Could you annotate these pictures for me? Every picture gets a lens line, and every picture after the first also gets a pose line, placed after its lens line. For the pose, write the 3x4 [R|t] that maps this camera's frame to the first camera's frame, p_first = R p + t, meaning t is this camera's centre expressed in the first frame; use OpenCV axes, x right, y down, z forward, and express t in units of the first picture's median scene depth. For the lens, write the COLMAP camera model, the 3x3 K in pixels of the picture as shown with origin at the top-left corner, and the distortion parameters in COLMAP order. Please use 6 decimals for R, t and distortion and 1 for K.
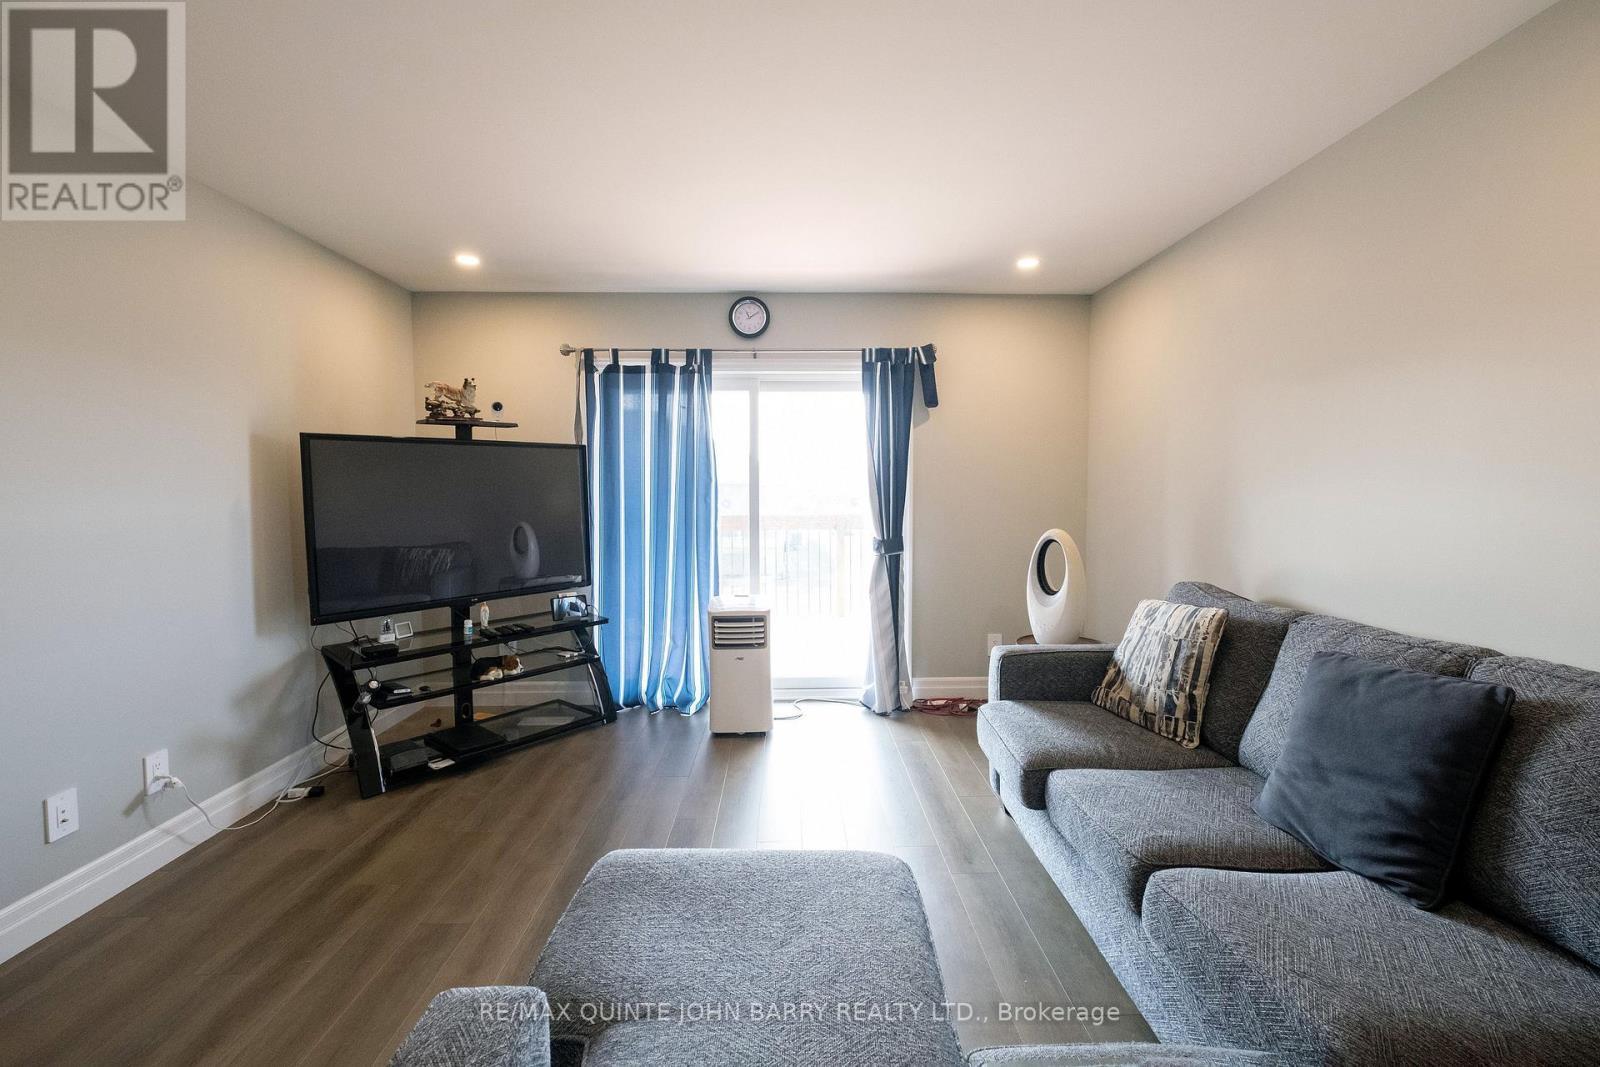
lens RADIAL K [[700.8, 0, 800.0], [0, 700.8, 533.5], [0, 0, 1]] dist [-0.002703, 0.000138]
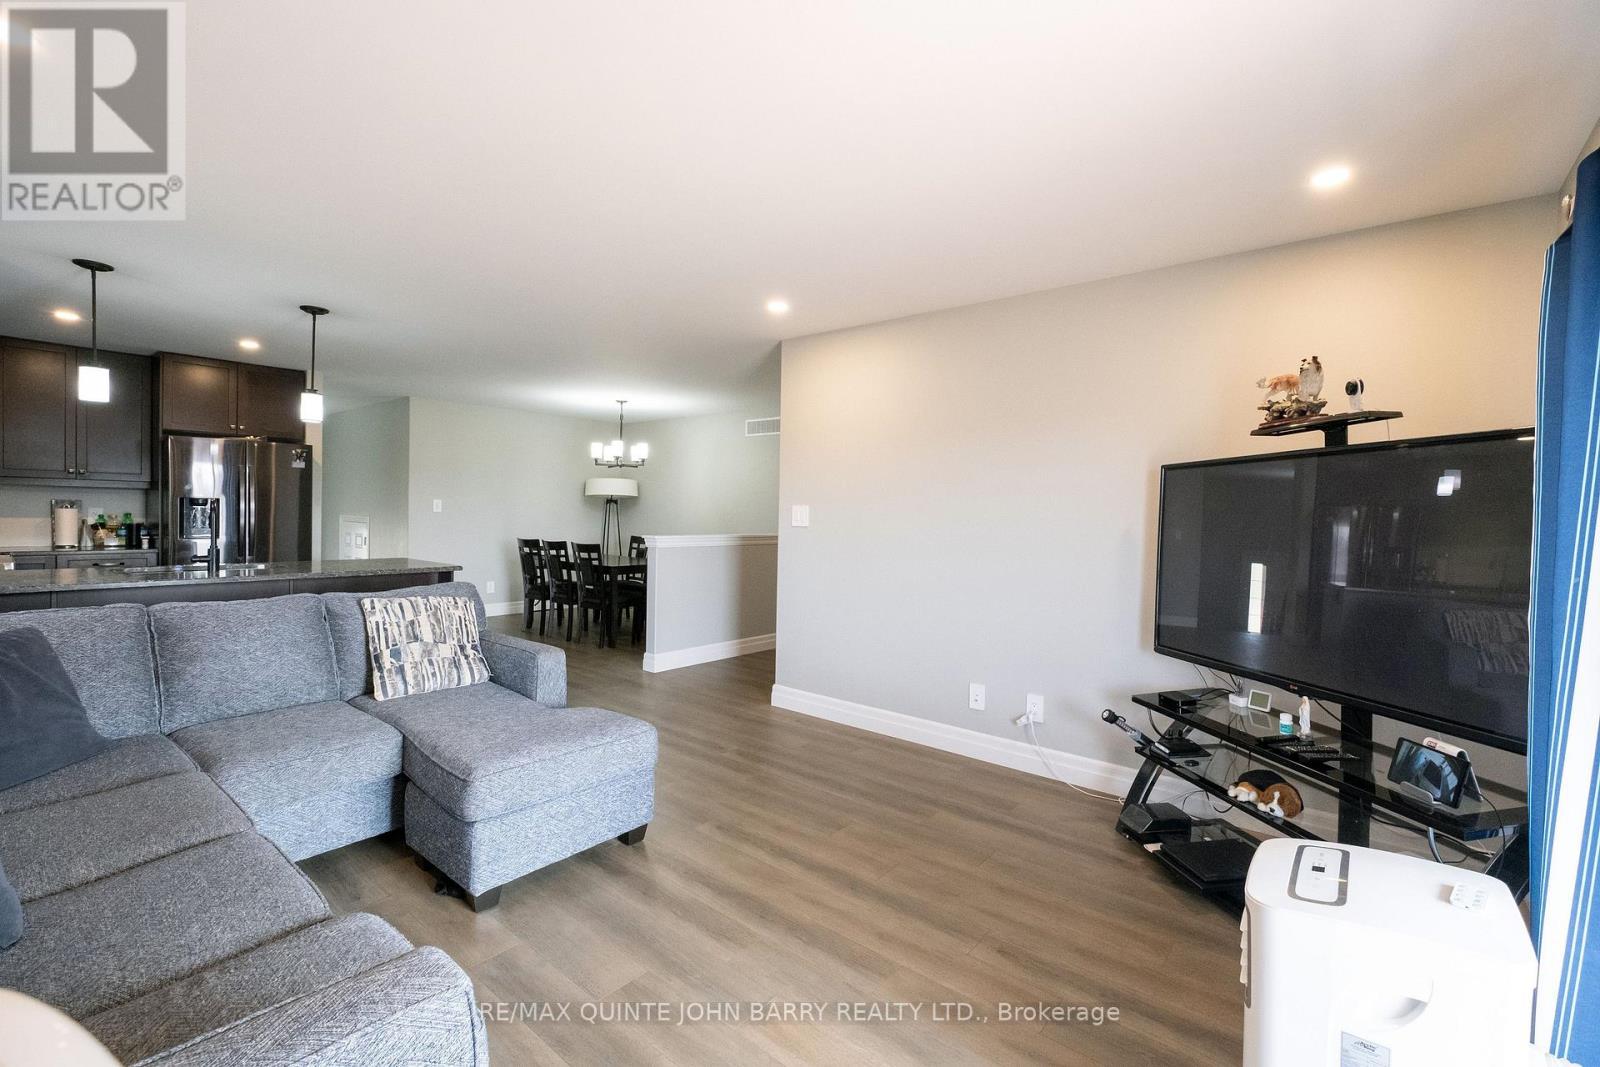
lens RADIAL K [[700.8, 0, 800.0], [0, 700.8, 533.5], [0, 0, 1]] dist [-0.002703, 0.000138]
pose [[-0.651227, 0.012729, -0.758776, 0.367687], [-0.072907, 0.994185, 0.079251, -0.074043], [0.755373, 0.106930, -0.646512, 1.118044]]
